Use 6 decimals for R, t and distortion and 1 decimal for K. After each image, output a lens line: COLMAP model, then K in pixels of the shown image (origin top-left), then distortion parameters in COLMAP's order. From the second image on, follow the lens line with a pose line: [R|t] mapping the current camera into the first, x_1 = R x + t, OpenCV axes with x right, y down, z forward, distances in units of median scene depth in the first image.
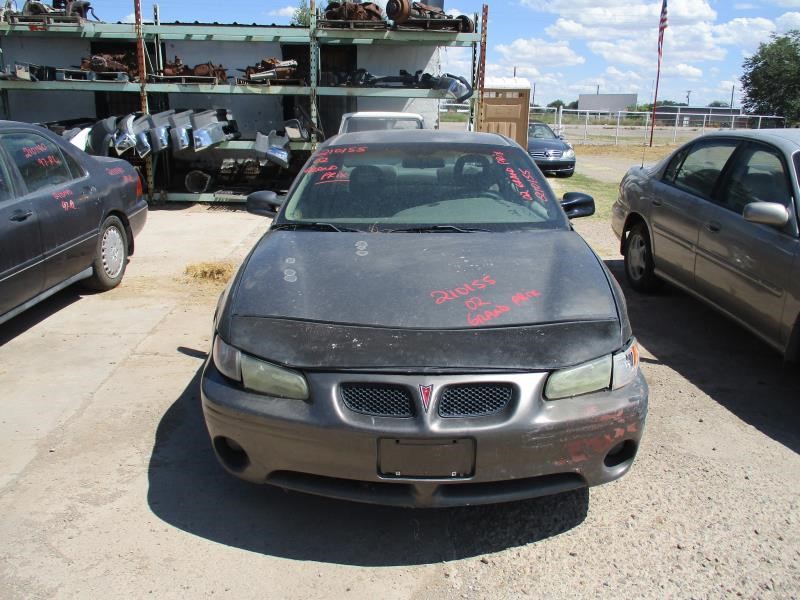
lens RADIAL K [[658.9, 0, 399.8], [0, 658.9, 297.0], [0, 0, 1]] dist [-0.028347, -0.006629]
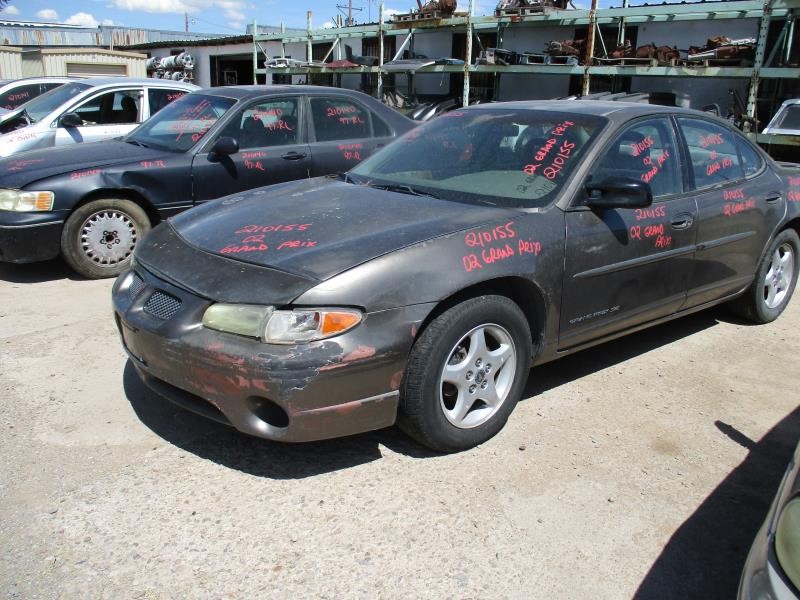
lens RADIAL K [[658.9, 0, 401.6], [0, 658.9, 299.9], [0, 0, 1]] dist [-0.028347, -0.006629]
pose [[0.633409, 0.235694, -0.737049, 0.275299], [-0.226280, 0.967267, 0.114851, -0.018382], [0.739993, 0.094032, 0.666009, 0.118134]]
